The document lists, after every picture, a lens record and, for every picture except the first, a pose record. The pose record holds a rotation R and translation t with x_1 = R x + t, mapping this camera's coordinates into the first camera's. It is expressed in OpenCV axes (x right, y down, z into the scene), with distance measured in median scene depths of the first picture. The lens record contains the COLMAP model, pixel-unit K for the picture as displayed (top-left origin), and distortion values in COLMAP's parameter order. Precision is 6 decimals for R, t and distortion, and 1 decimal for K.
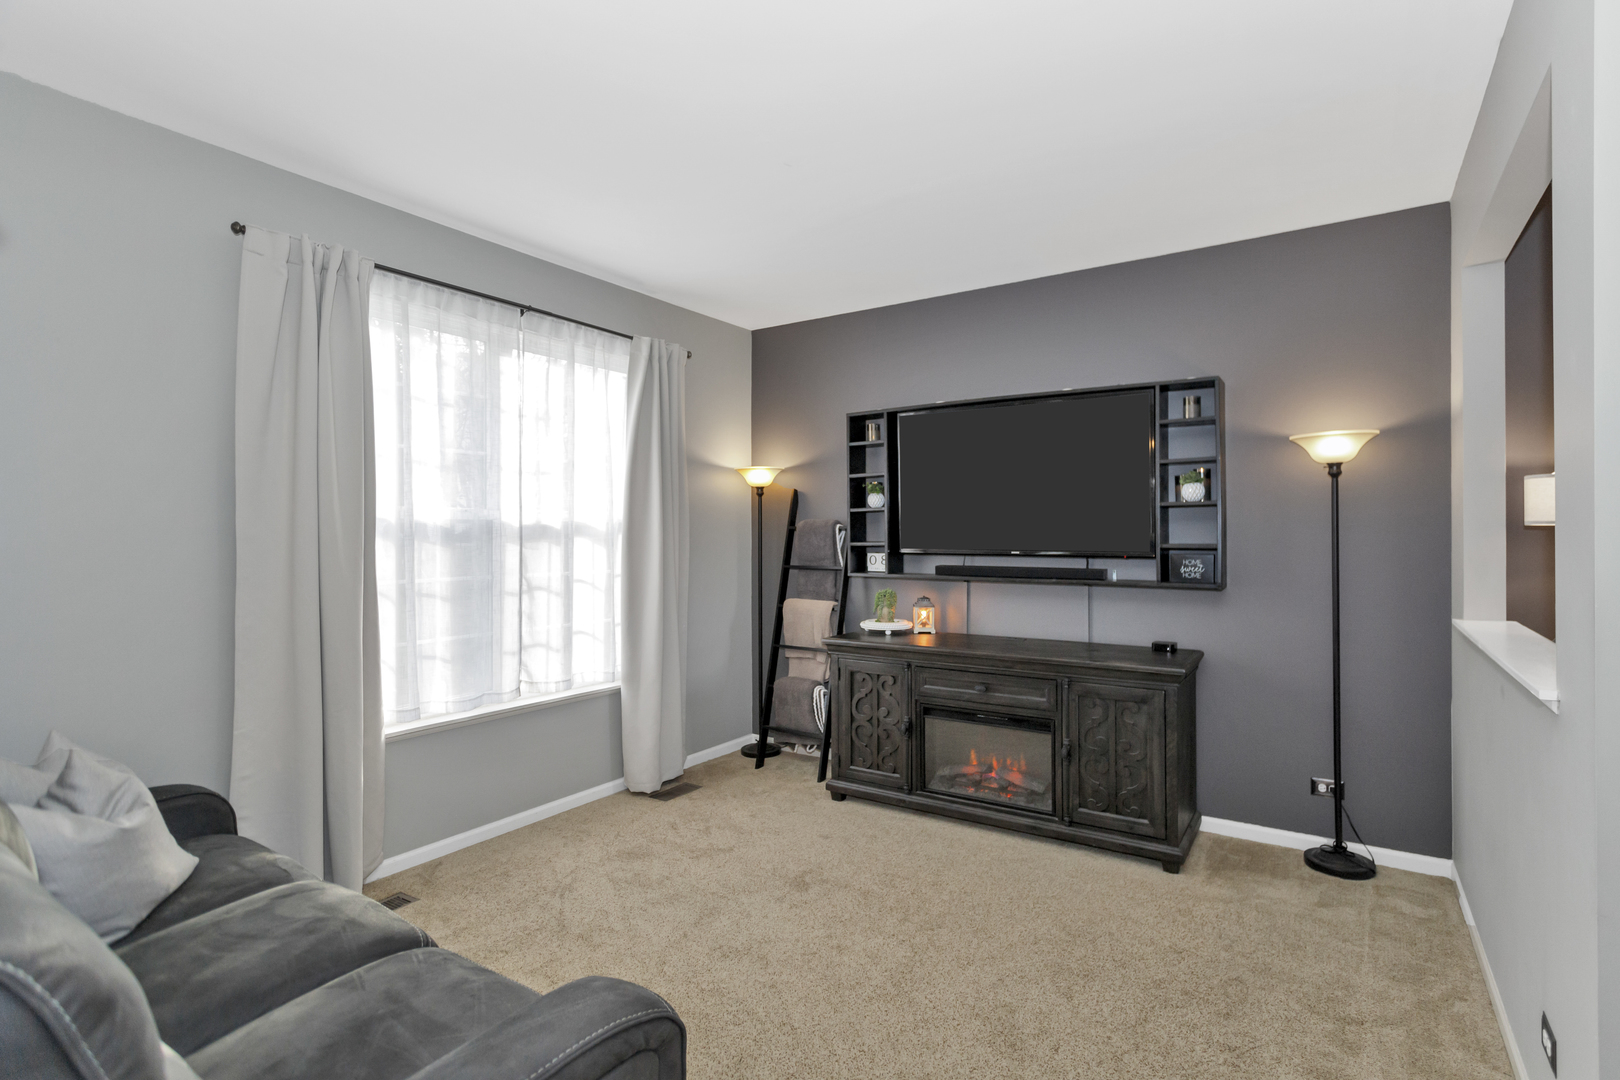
lens RADIAL K [[764.8, 0, 813.8], [0, 764.8, 548.4], [0, 0, 1]] dist [0.001060, 0.002532]
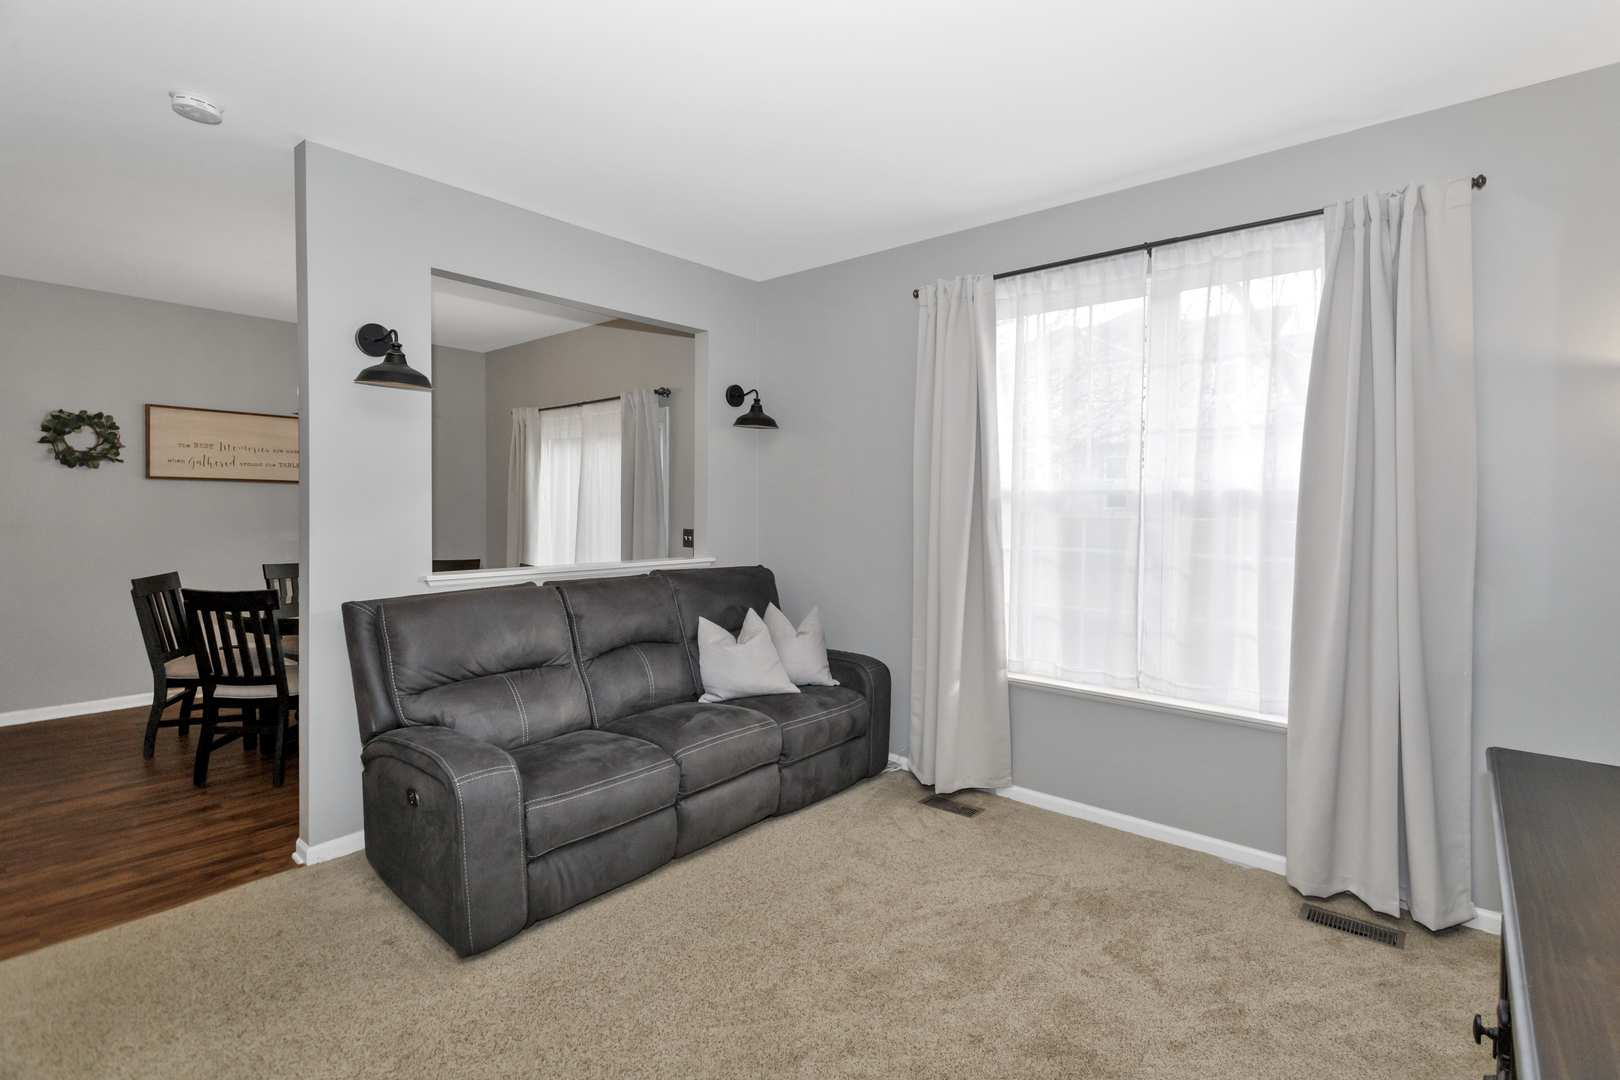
lens RADIAL K [[764.8, 0, 844.0], [0, 764.8, 522.3], [0, 0, 1]] dist [0.001060, 0.002532]
pose [[-0.089160, 0.024378, -0.995719, 0.563740], [-0.029178, 0.999207, 0.027076, -0.013571], [0.995590, 0.031467, -0.088378, 0.781243]]
